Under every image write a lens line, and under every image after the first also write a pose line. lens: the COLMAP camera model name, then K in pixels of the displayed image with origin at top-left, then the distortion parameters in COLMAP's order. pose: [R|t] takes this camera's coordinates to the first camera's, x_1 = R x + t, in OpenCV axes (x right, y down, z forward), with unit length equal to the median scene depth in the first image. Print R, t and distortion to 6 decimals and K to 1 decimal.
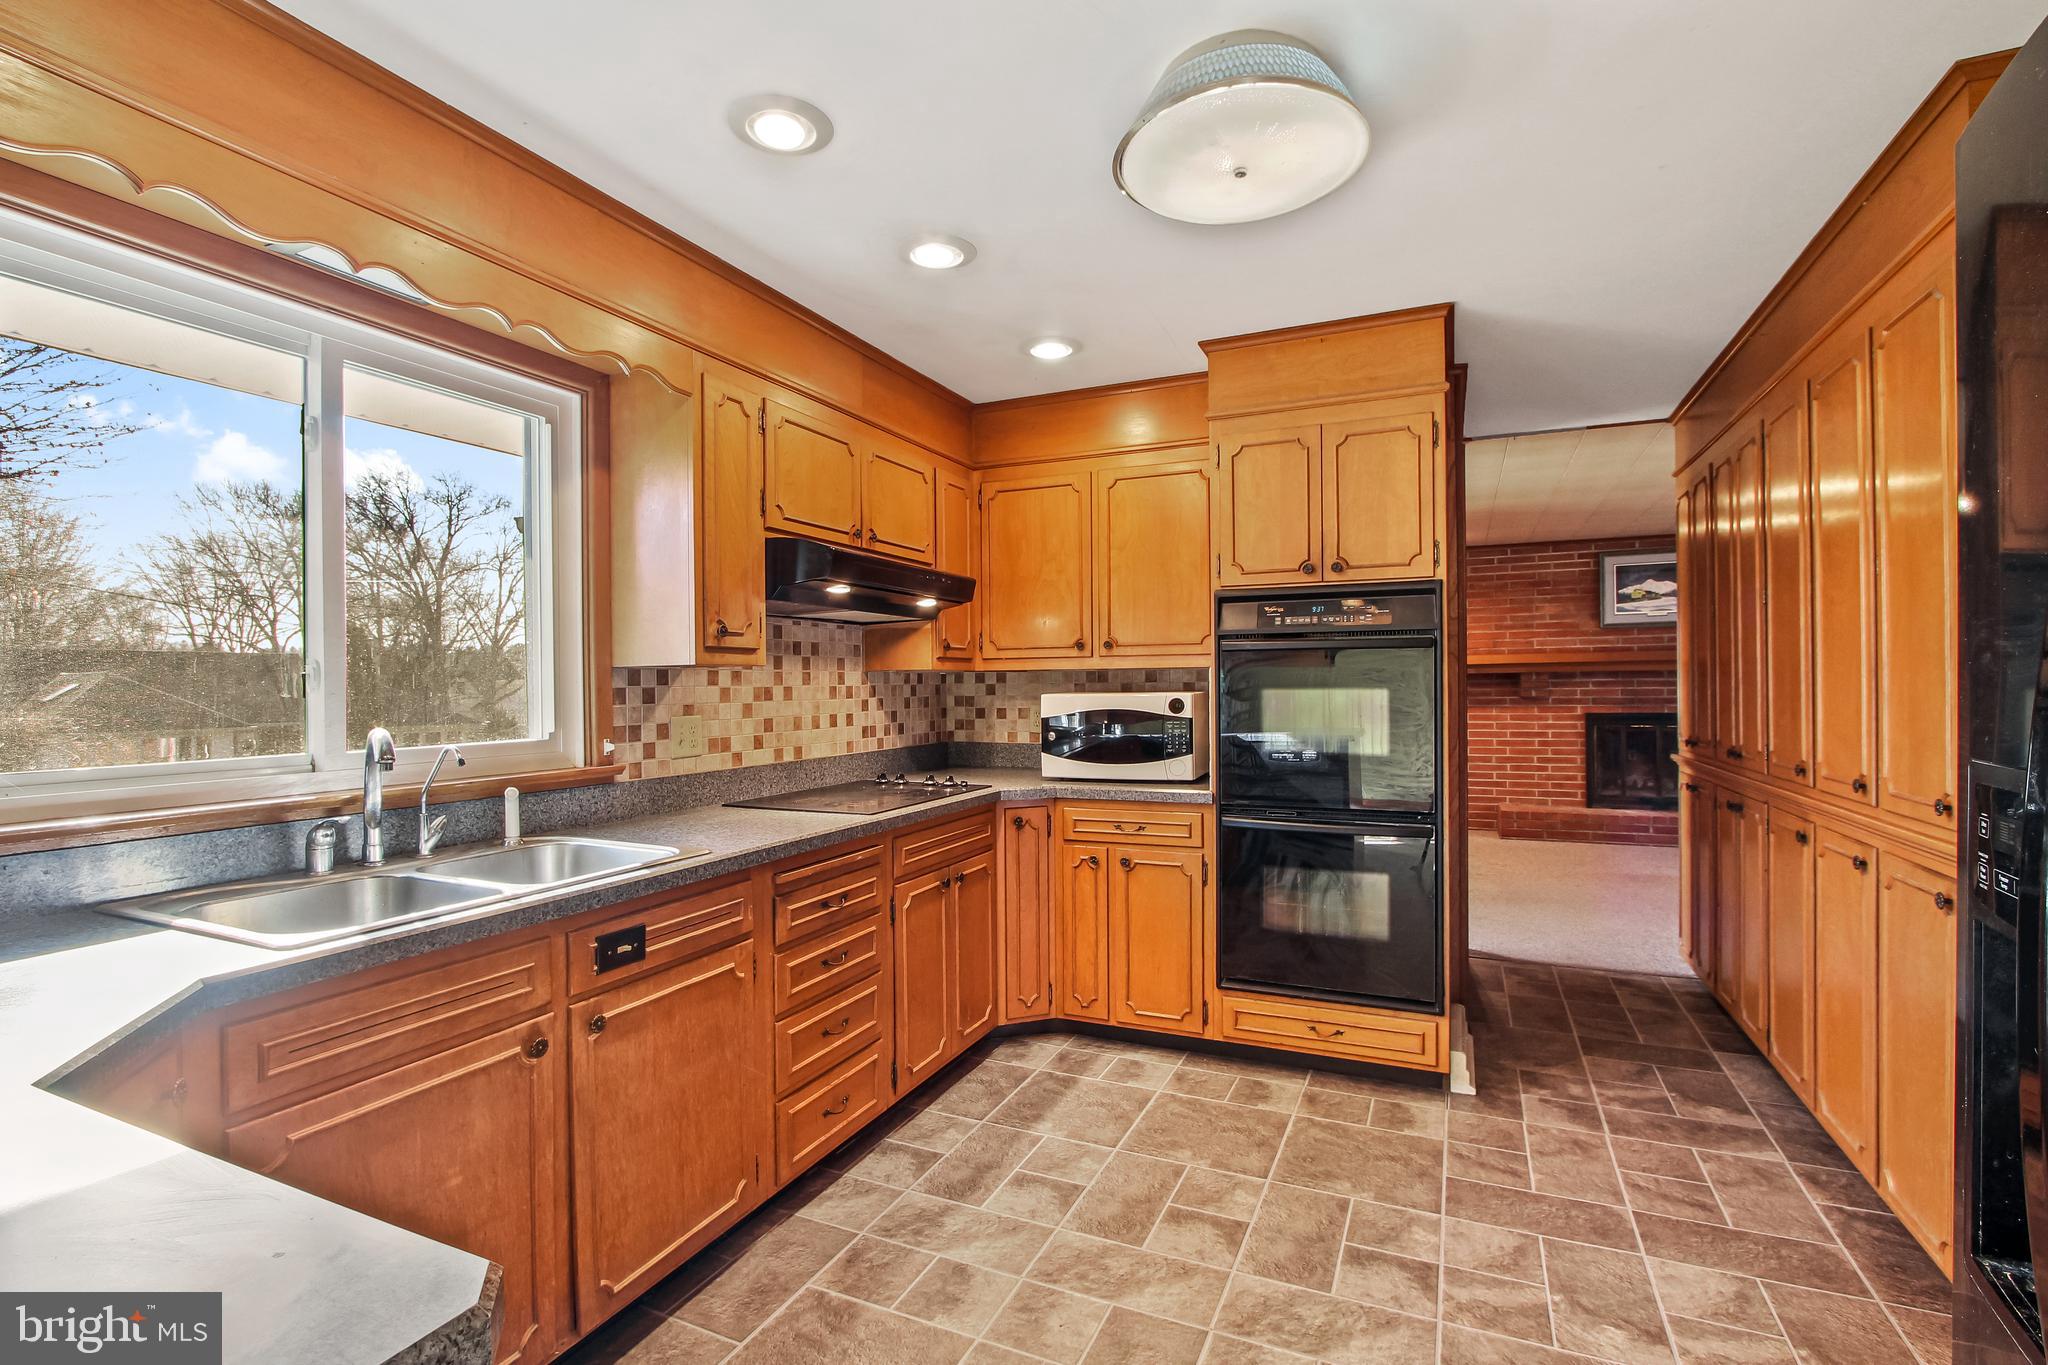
lens RADIAL K [[960.4, 0, 1026.3], [0, 960.4, 679.4], [0, 0, 1]] dist [-0.012532, 0.000343]
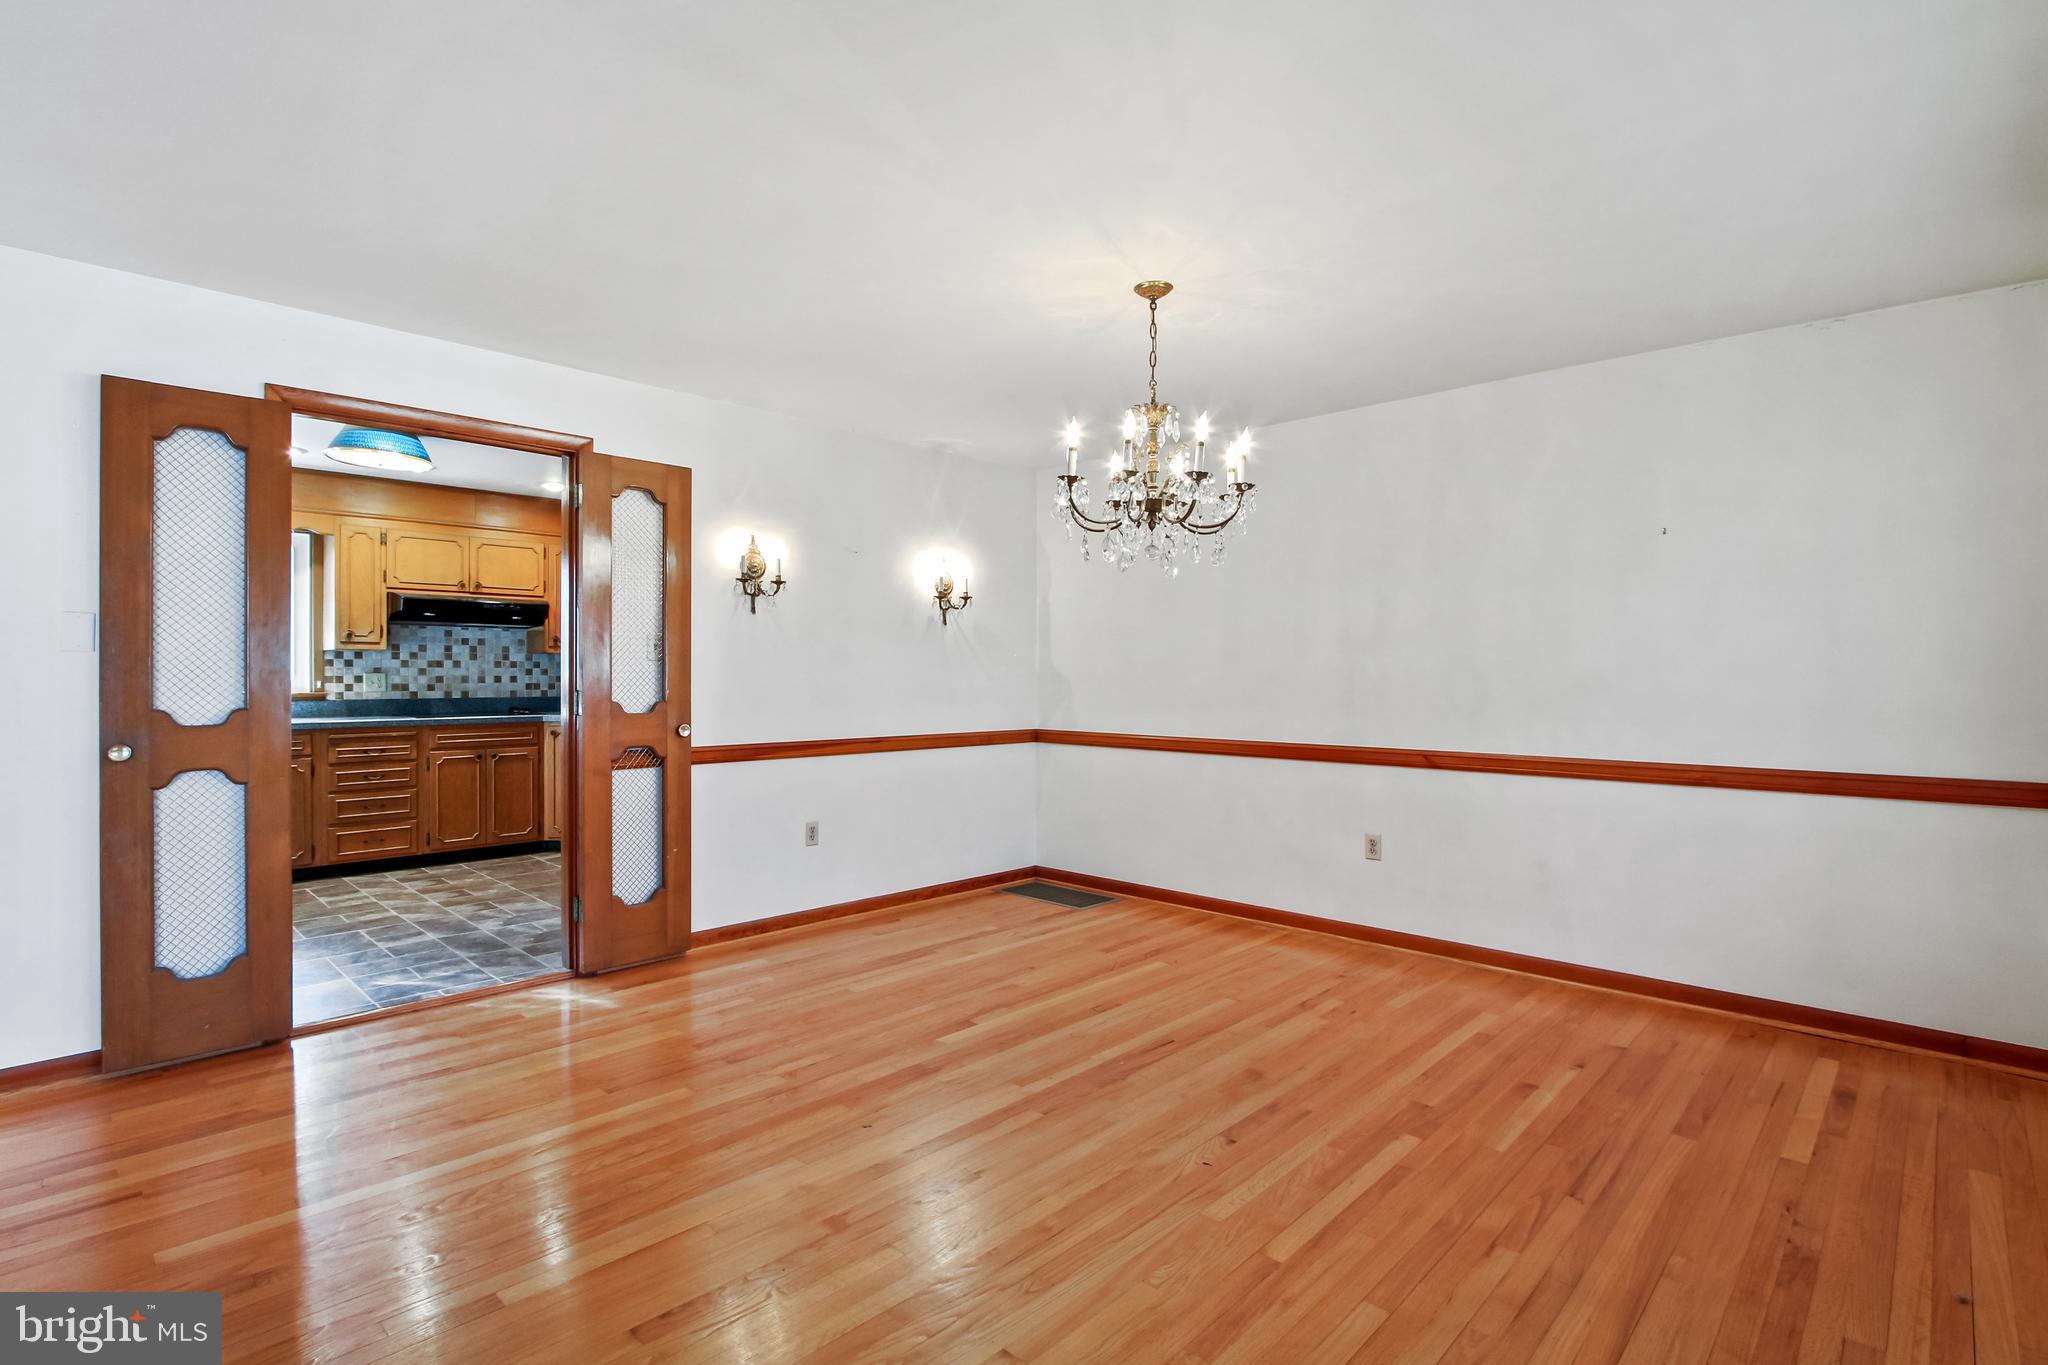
lens RADIAL K [[960.4, 0, 1031.9], [0, 960.4, 681.2], [0, 0, 1]] dist [-0.012532, 0.000343]
pose [[0.945225, 0.016456, -0.326005, 1.594180], [-0.011739, 0.999796, 0.016430, 0.003523], [0.326209, -0.011703, 0.945225, -0.511933]]
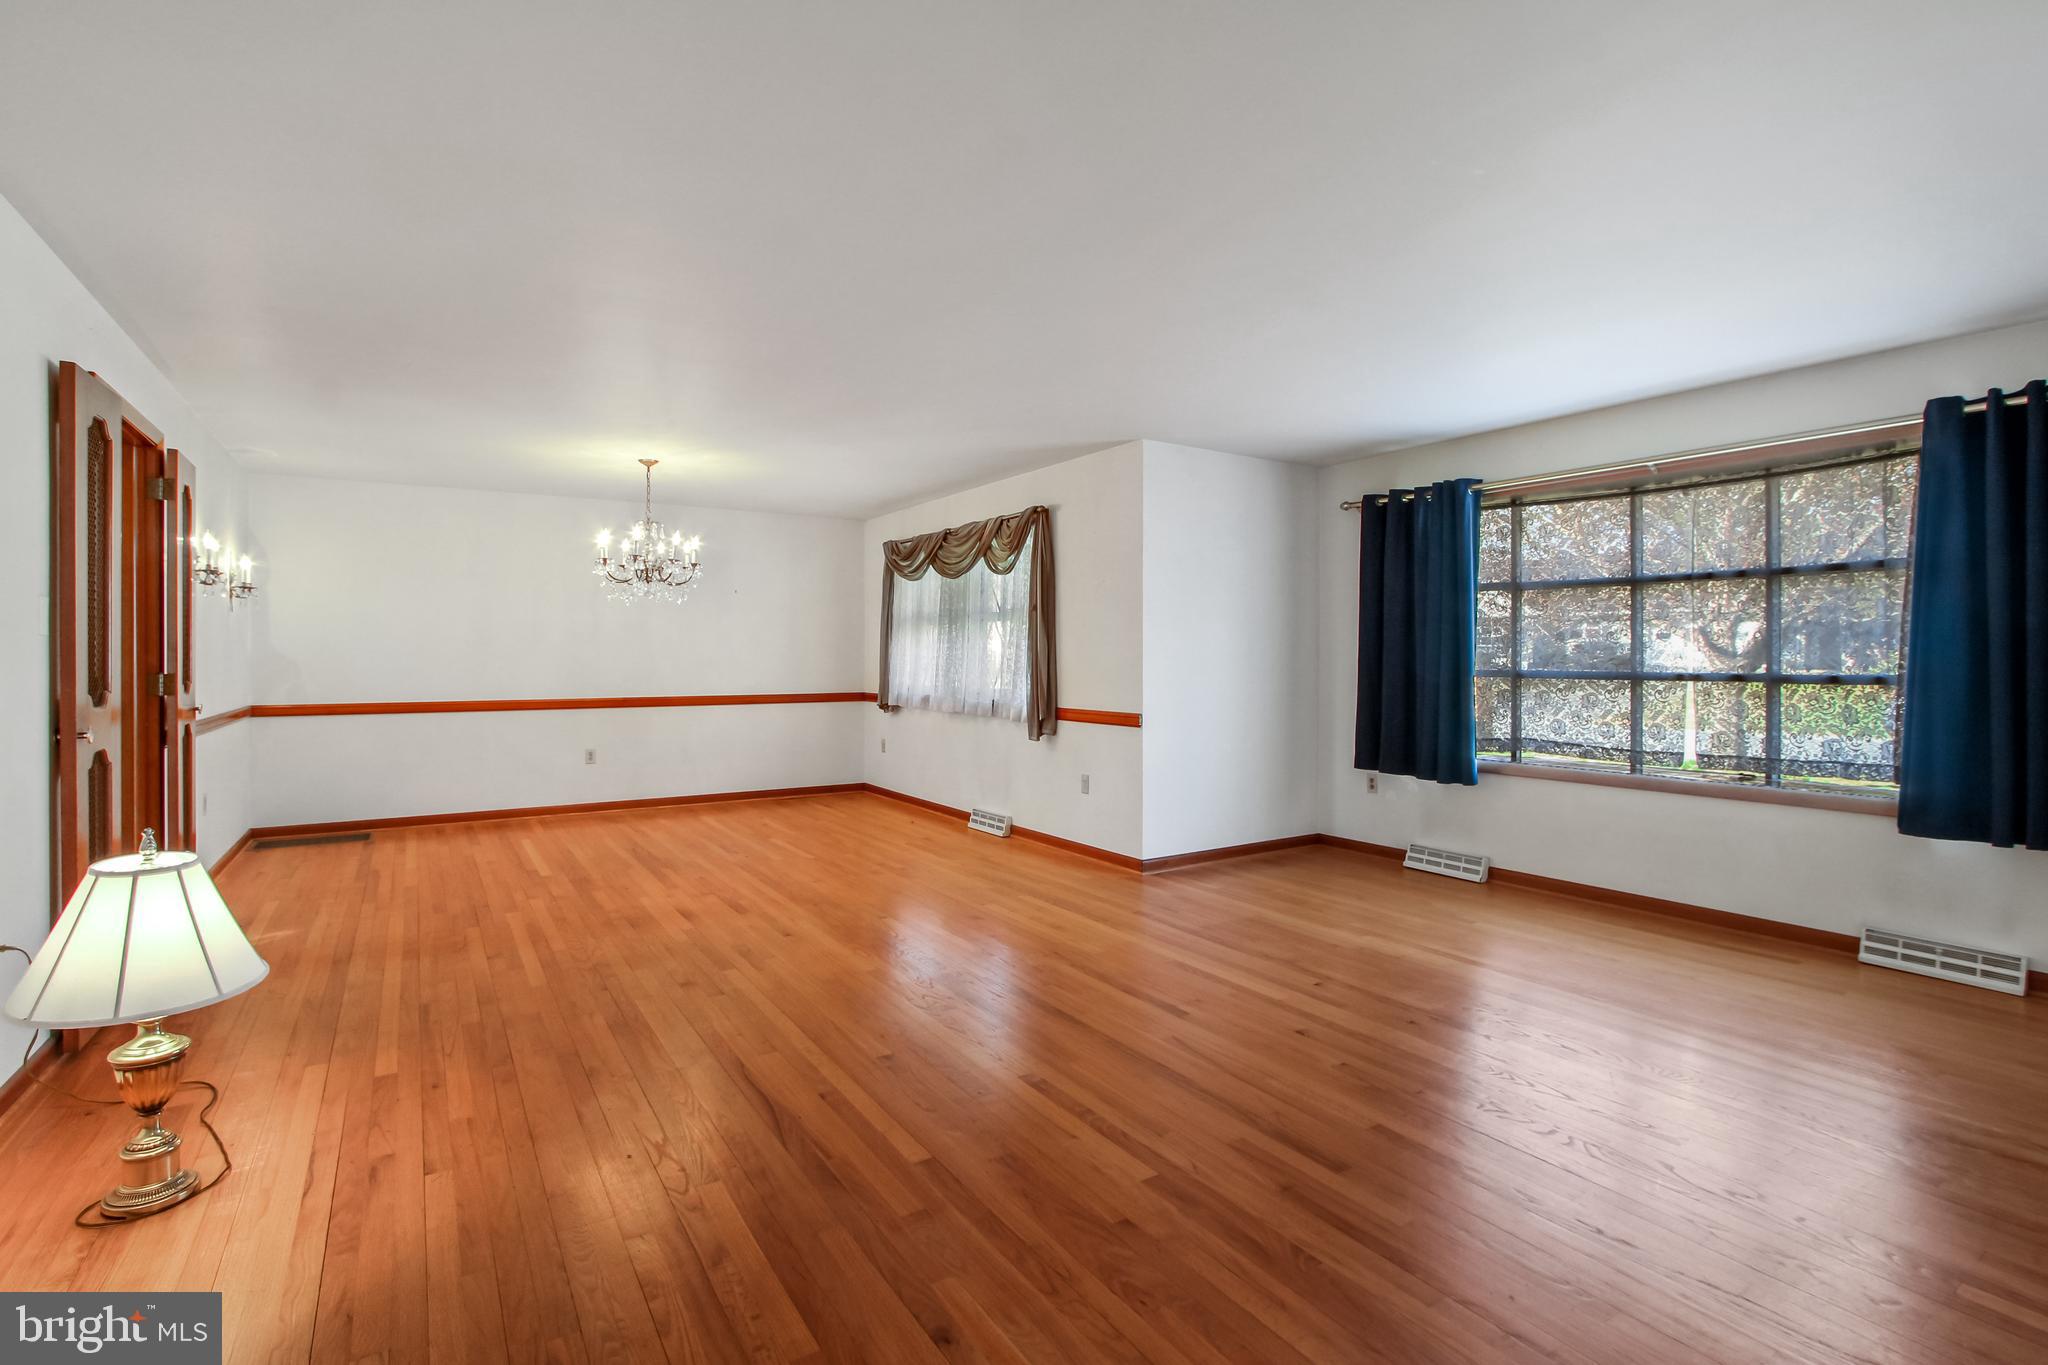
lens RADIAL K [[960.4, 0, 1030.5], [0, 960.4, 663.8], [0, 0, 1]] dist [-0.012532, 0.000343]
pose [[0.535266, 0.011257, 0.844608, 0.202355], [-0.019179, 0.999815, -0.001171, 0.012095], [-0.844466, -0.015572, 0.535383, -1.217677]]
